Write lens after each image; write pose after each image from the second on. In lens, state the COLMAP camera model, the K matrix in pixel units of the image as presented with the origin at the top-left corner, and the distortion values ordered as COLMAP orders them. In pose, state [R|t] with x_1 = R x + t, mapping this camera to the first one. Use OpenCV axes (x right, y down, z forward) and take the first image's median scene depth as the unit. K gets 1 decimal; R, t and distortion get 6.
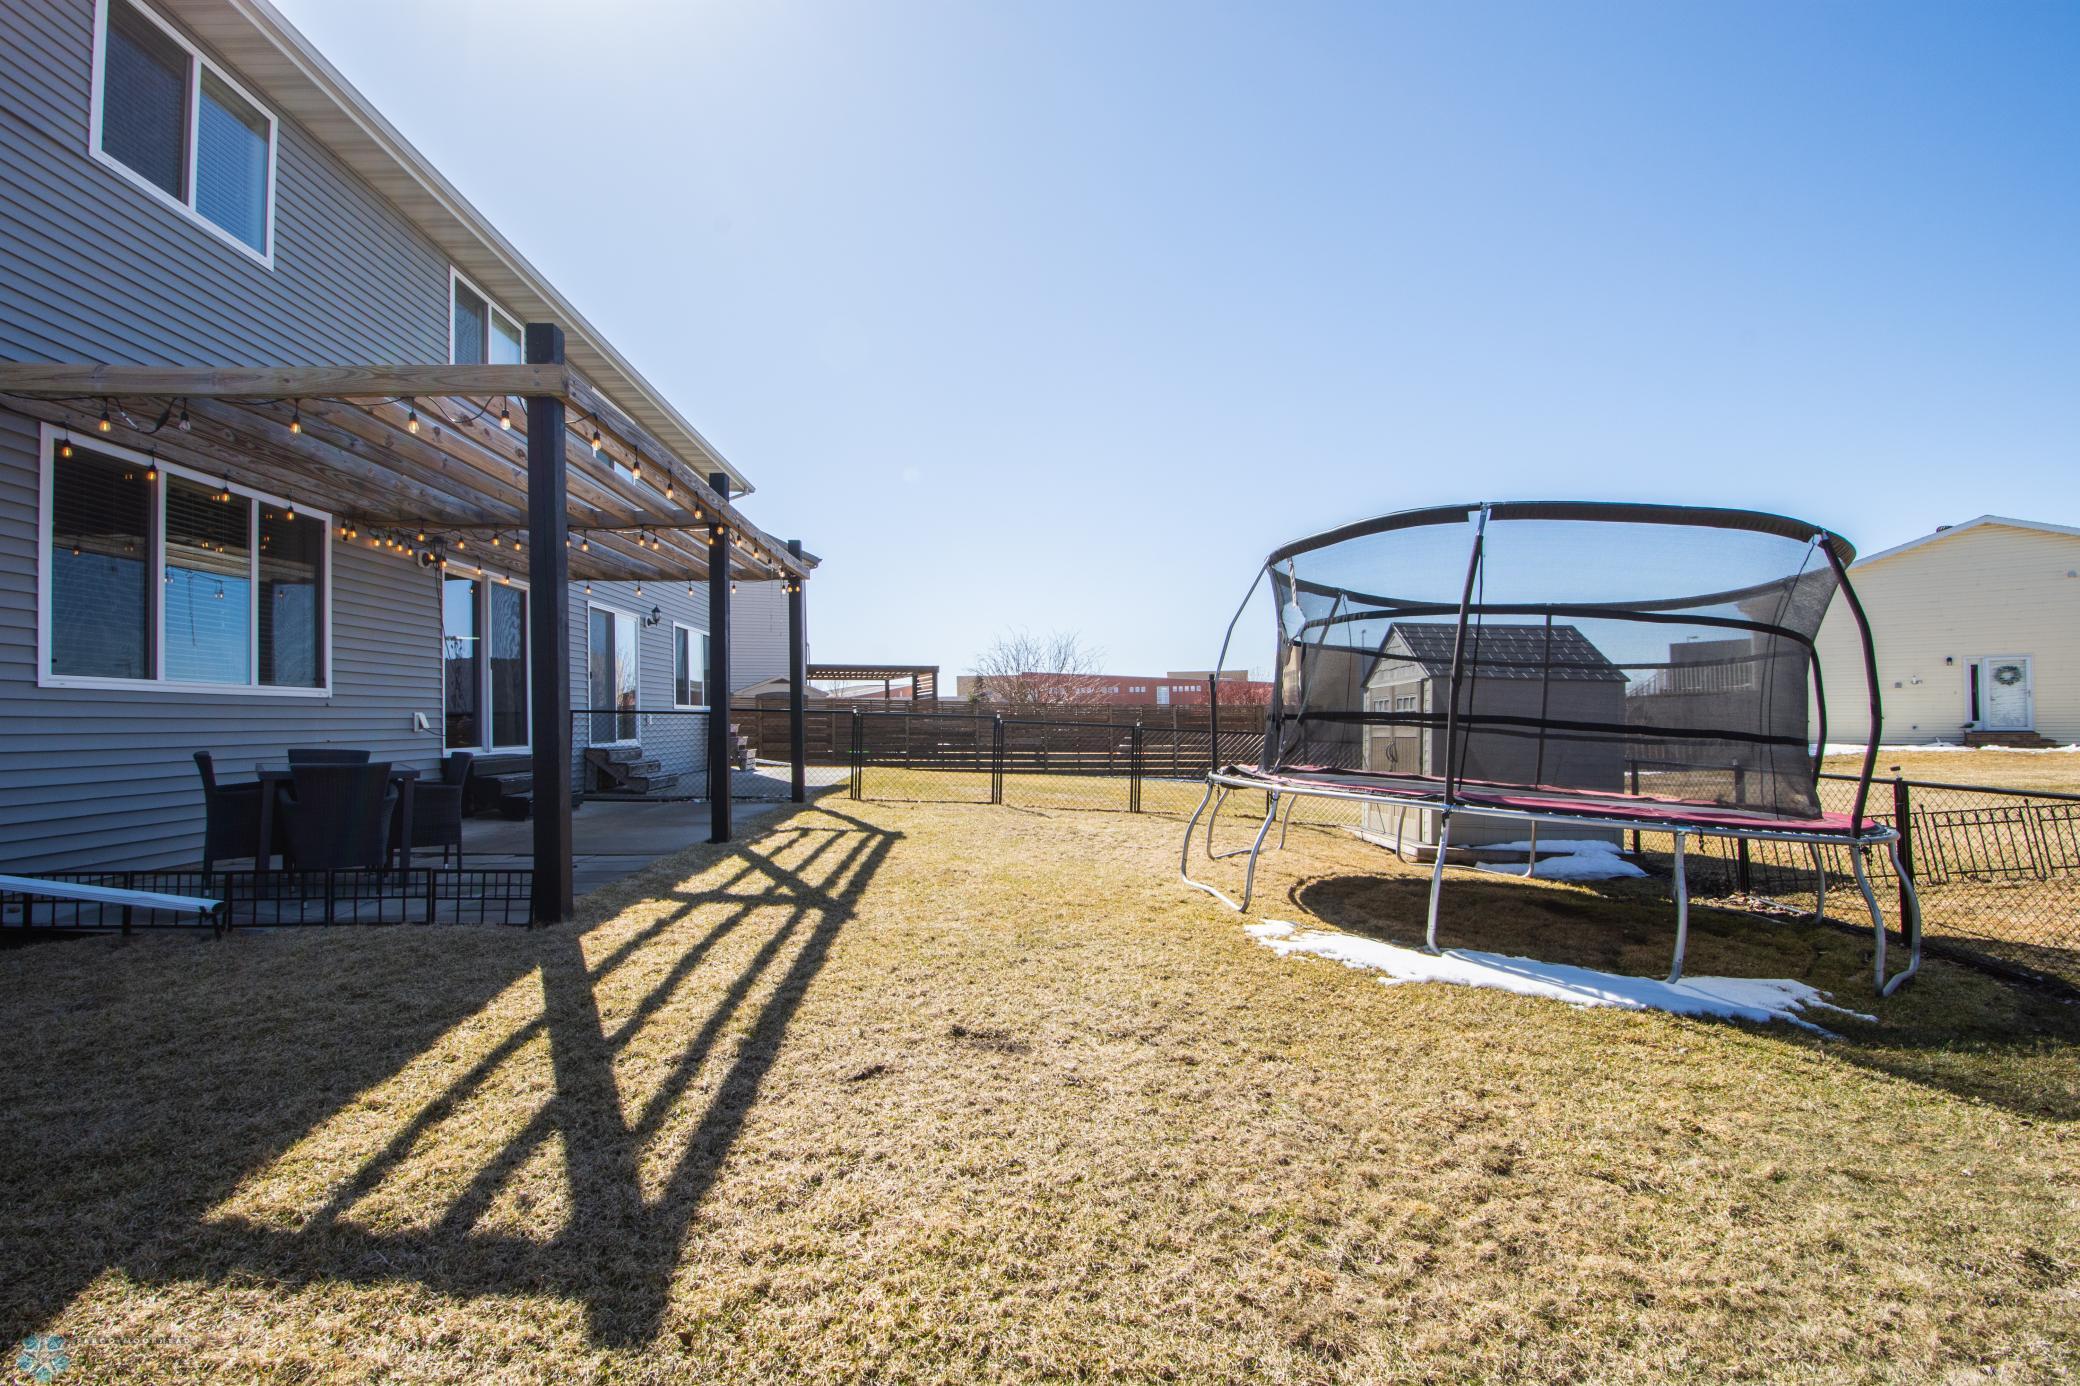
lens RADIAL K [[914.0, 0, 1033.6], [0, 914.0, 704.8], [0, 0, 1]] dist [0.017153, -0.021861]
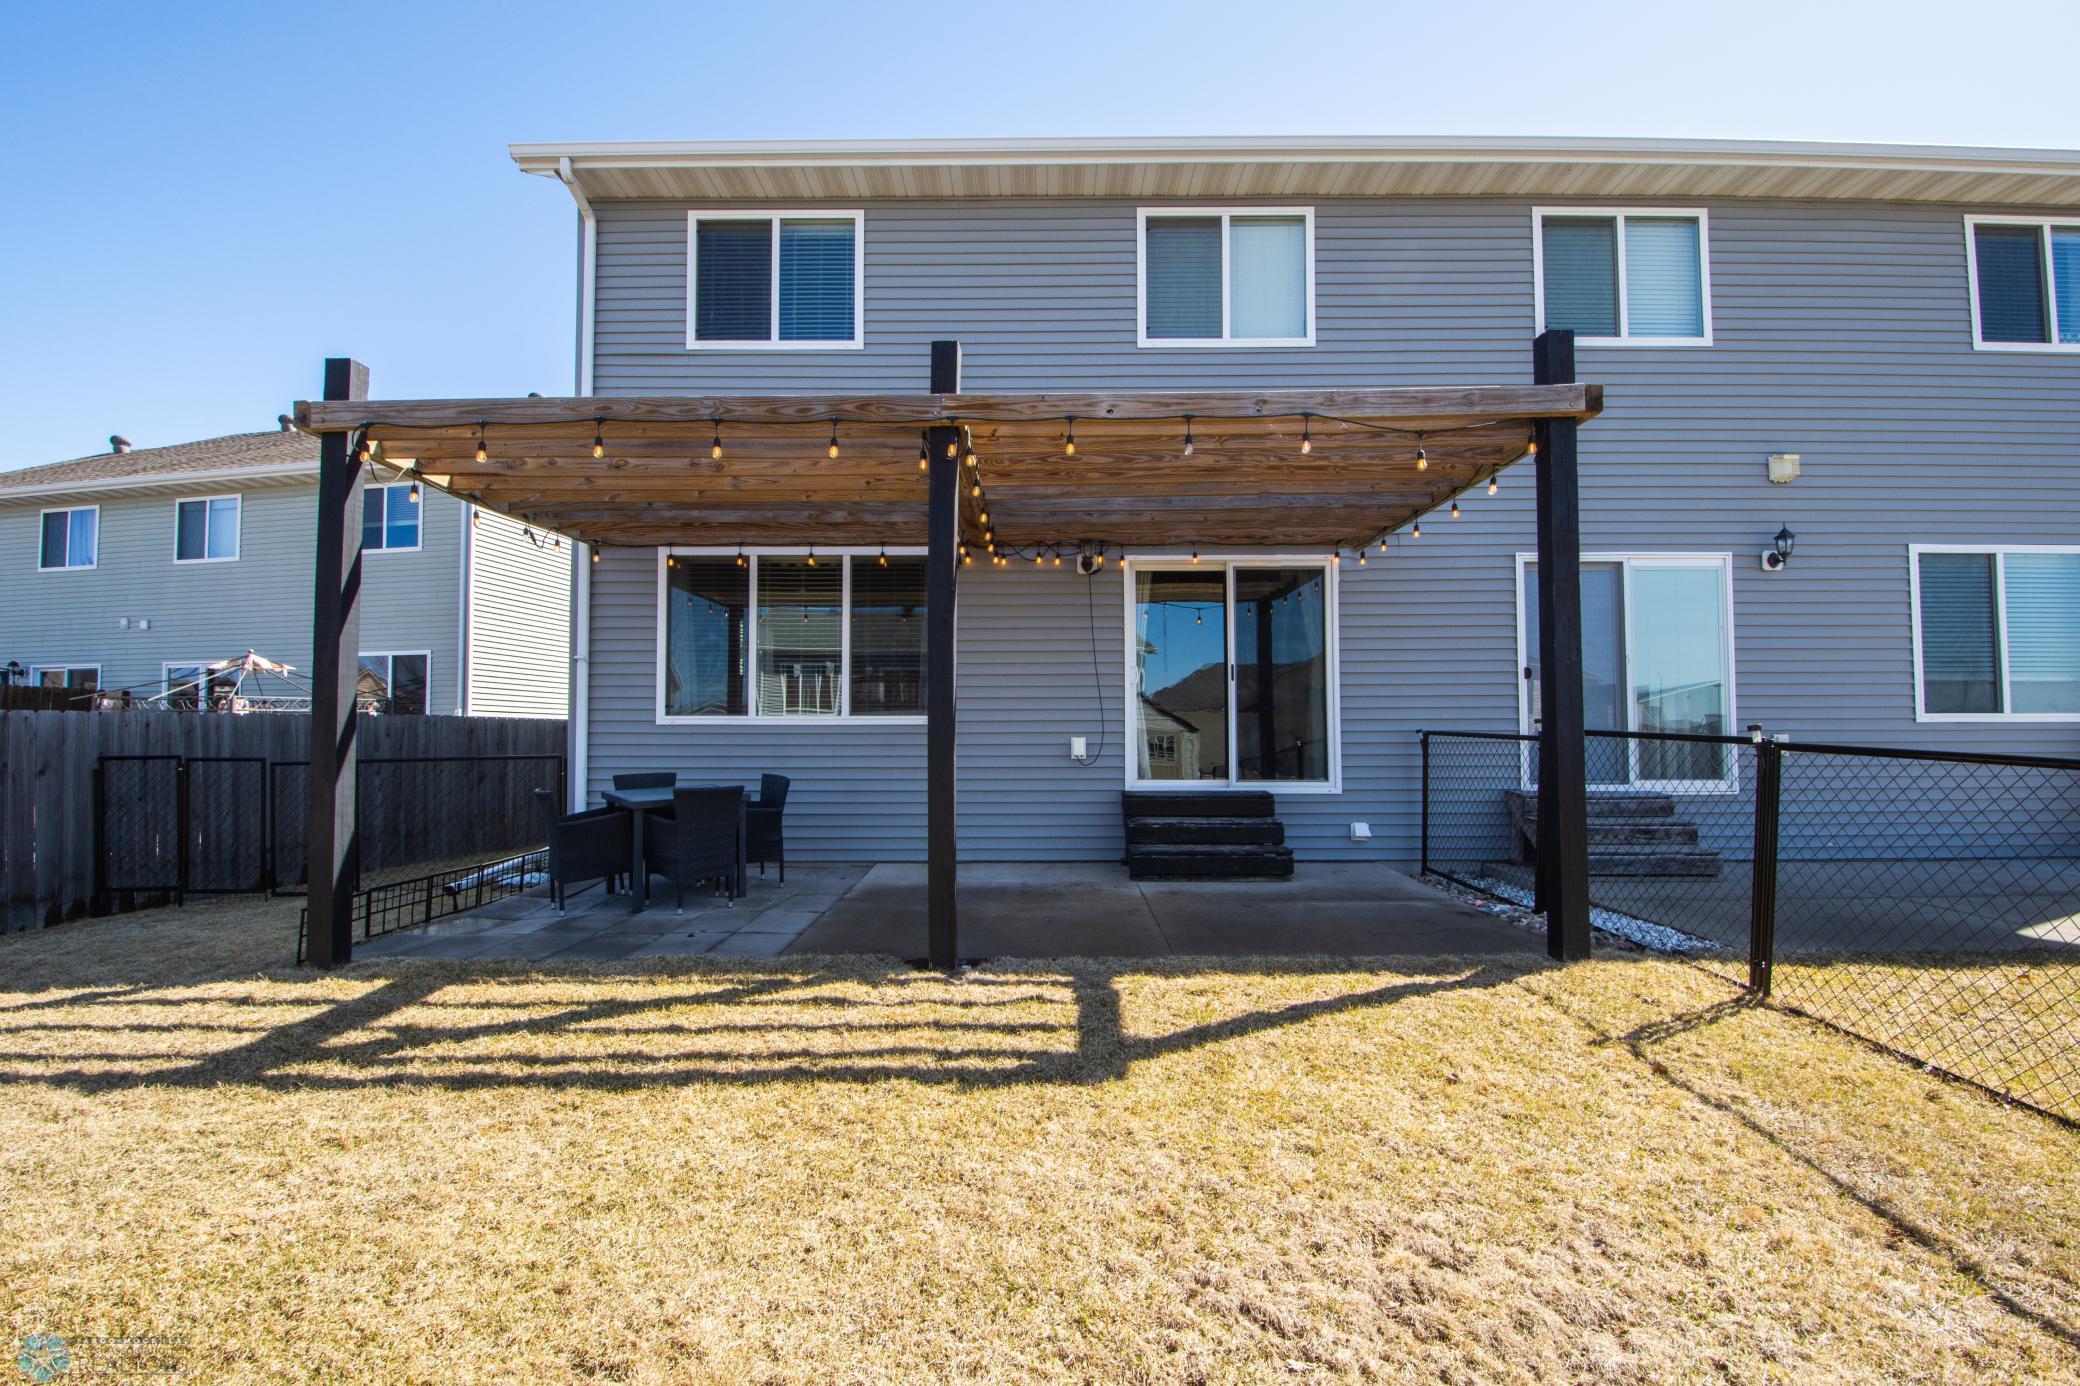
lens RADIAL K [[914.0, 0, 1033.6], [0, 914.0, 704.8], [0, 0, 1]] dist [0.017153, -0.021861]
pose [[-0.056222, -0.028030, -0.998025, 0.298233], [0.018794, 0.999399, -0.029127, 0.002623], [0.998241, -0.020394, -0.055662, 1.363346]]
